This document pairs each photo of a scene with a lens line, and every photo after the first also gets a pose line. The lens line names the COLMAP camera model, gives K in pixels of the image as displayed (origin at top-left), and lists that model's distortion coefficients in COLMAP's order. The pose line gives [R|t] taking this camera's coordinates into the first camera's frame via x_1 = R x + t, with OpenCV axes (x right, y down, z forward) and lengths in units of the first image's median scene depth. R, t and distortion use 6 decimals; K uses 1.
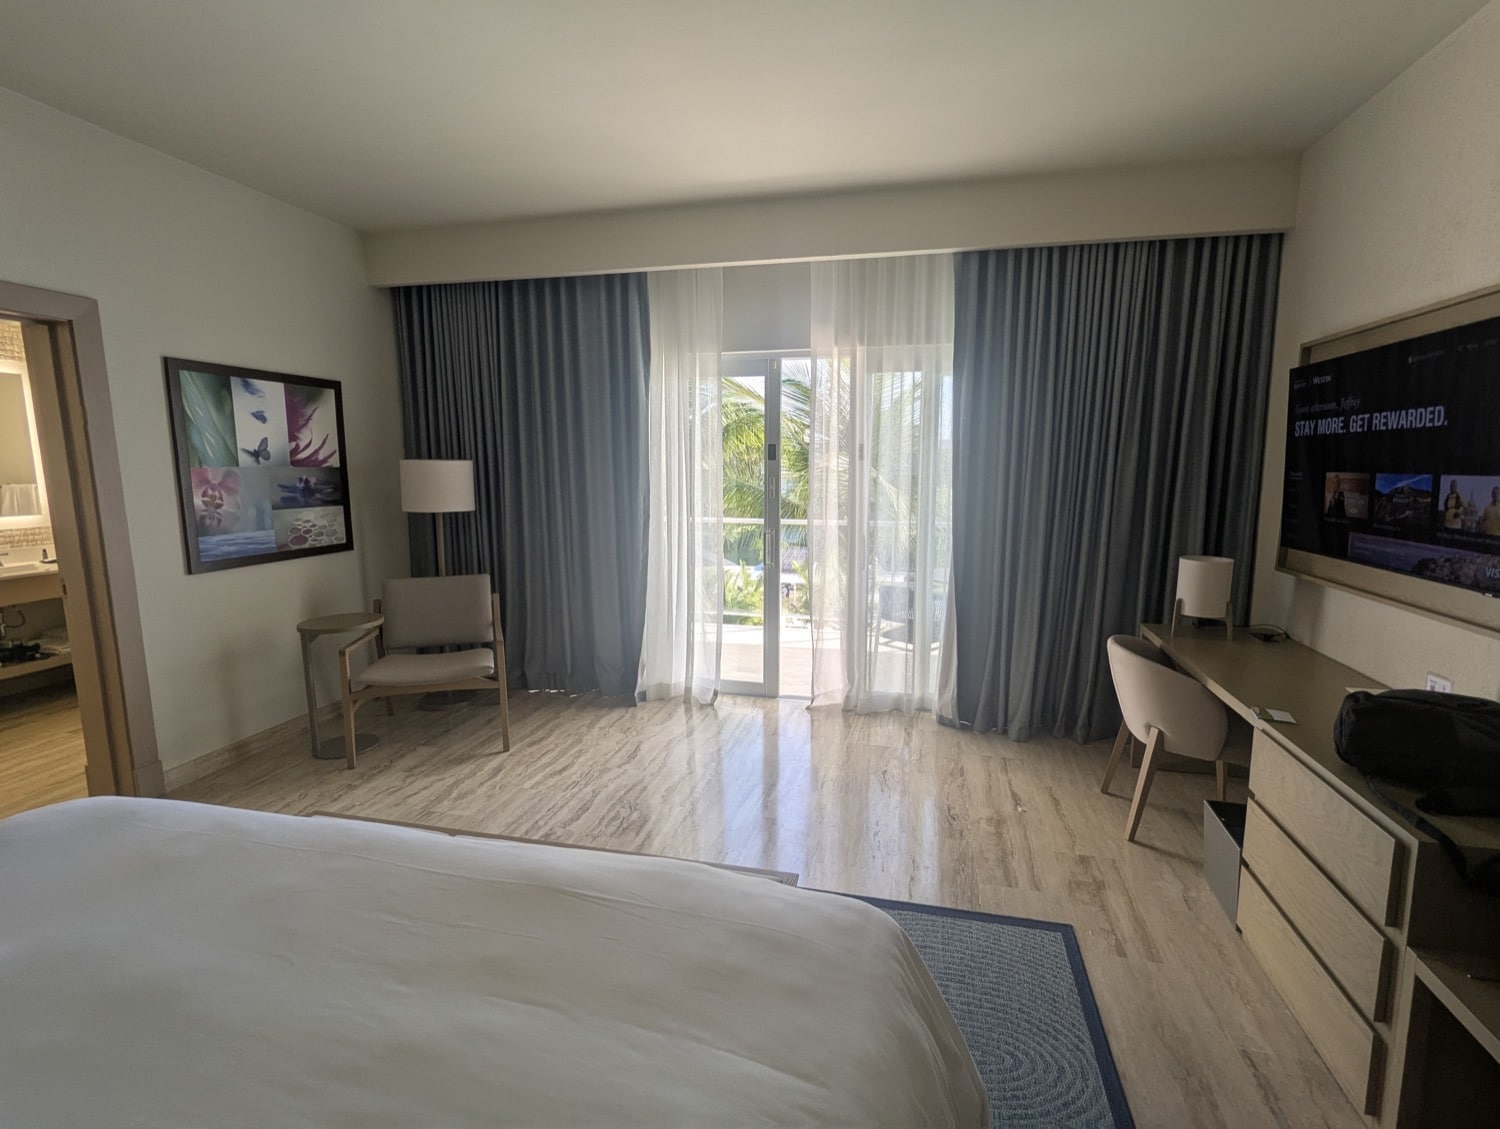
lens RADIAL K [[698.6, 0, 751.4], [0, 698.6, 567.1], [0, 0, 1]] dist [-0.000363, -0.000101]
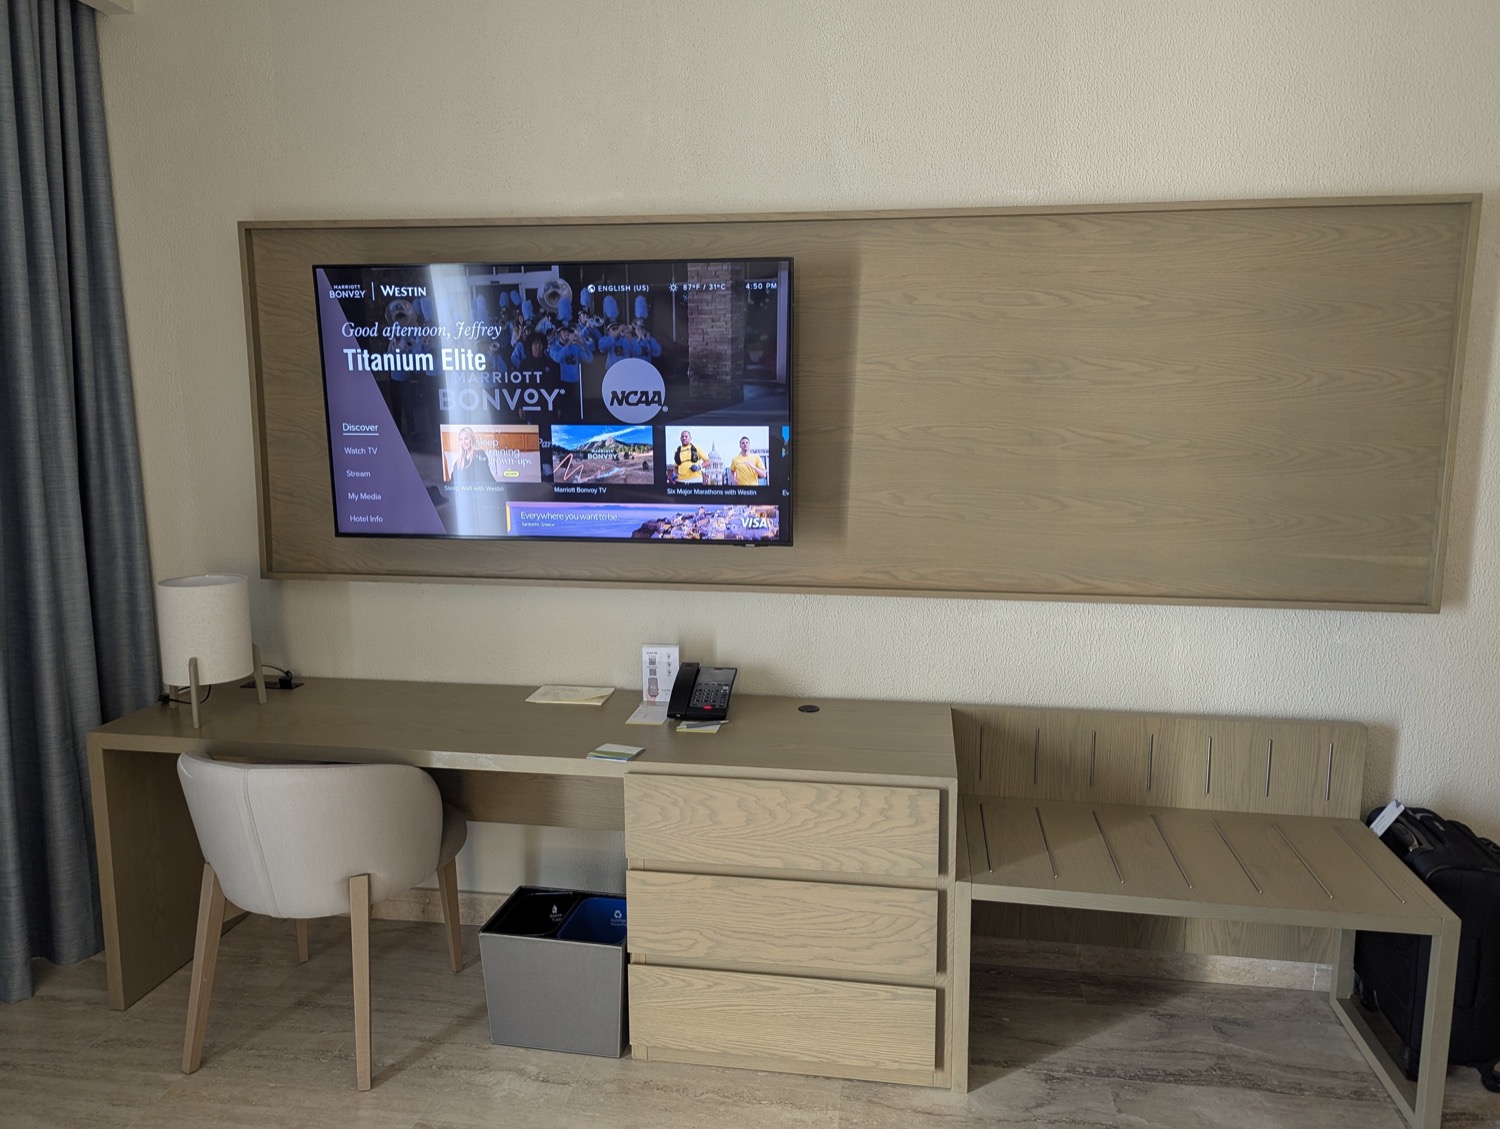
lens RADIAL K [[1056.2, 0, 749.6], [0, 1056.2, 555.6], [0, 0, 1]] dist [0.007896, 0.000492]
pose [[-0.085046, -0.153383, 0.984500, -0.387760], [0.146702, 0.975384, 0.164636, -0.178370], [-0.985518, 0.158430, -0.060451, 1.011012]]
